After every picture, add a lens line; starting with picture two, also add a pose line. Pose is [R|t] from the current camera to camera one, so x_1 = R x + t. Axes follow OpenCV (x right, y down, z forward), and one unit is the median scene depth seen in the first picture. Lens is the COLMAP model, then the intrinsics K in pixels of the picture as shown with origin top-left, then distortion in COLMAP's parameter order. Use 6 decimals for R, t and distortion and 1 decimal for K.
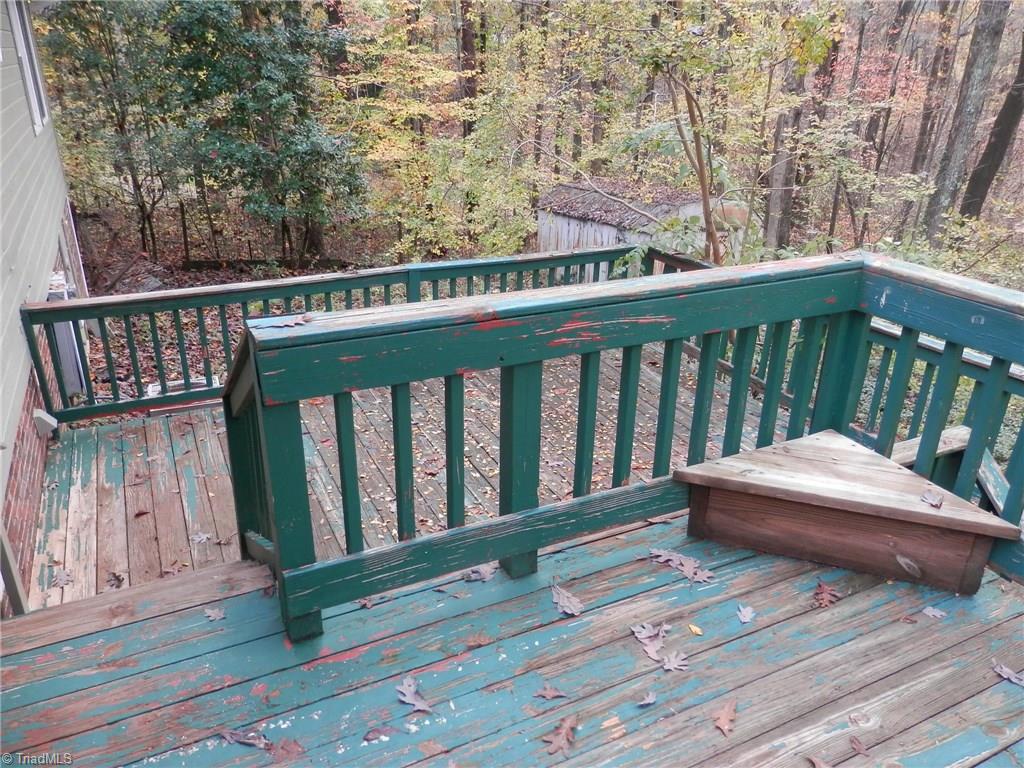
lens RADIAL K [[756.9, 0, 515.3], [0, 756.9, 384.6], [0, 0, 1]] dist [0.000207, -0.001798]
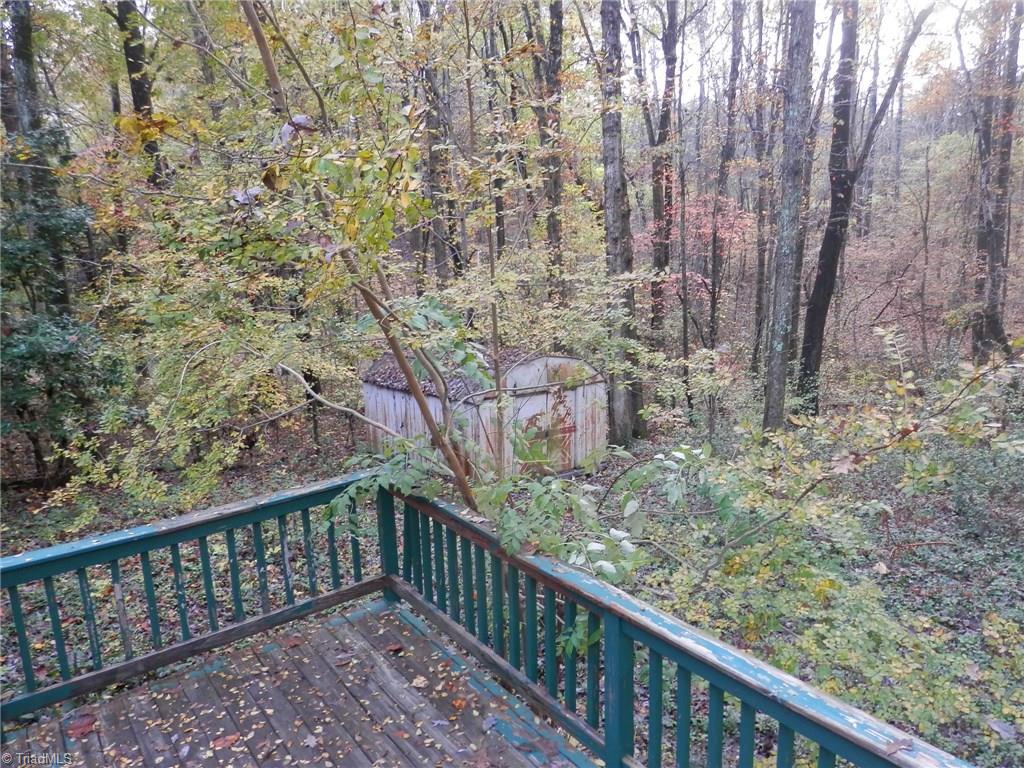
lens RADIAL K [[756.9, 0, 509.1], [0, 756.9, 387.4], [0, 0, 1]] dist [0.000207, -0.001798]
pose [[0.986811, -0.092175, 0.133073, 0.178631], [0.114804, 0.978053, -0.173872, -0.107990], [-0.114126, 0.186856, 0.975736, 0.230618]]
